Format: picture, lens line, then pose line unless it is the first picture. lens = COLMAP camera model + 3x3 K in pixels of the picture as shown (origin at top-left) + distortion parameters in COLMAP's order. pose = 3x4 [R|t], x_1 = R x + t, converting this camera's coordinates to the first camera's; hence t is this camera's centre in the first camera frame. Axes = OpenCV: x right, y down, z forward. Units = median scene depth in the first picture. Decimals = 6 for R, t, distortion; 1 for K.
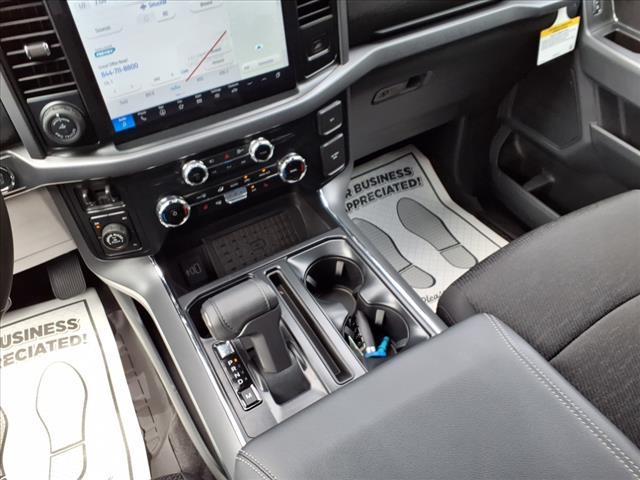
lens RADIAL K [[514.9, 0, 320.0], [0, 514.9, 240.0], [0, 0, 1]] dist [0.025821, -0.002896]
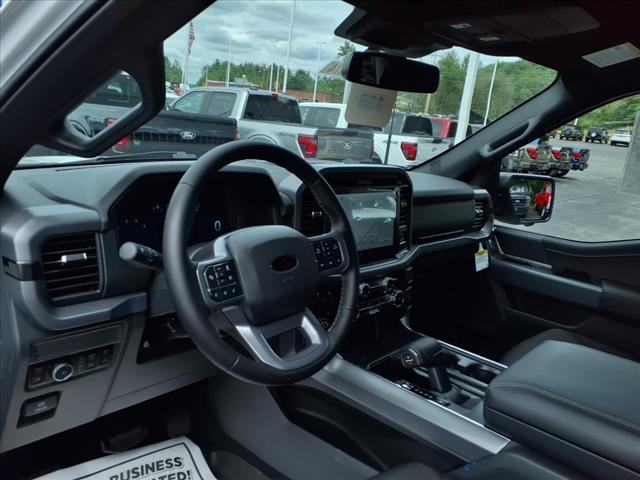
lens RADIAL K [[514.9, 0, 320.0], [0, 514.9, 240.0], [0, 0, 1]] dist [0.025821, -0.002896]
pose [[0.943229, 0.069190, 0.324856, -0.602959], [0.116550, 0.846919, -0.518790, 0.388655], [-0.311022, 0.527200, 0.790775, -0.276137]]
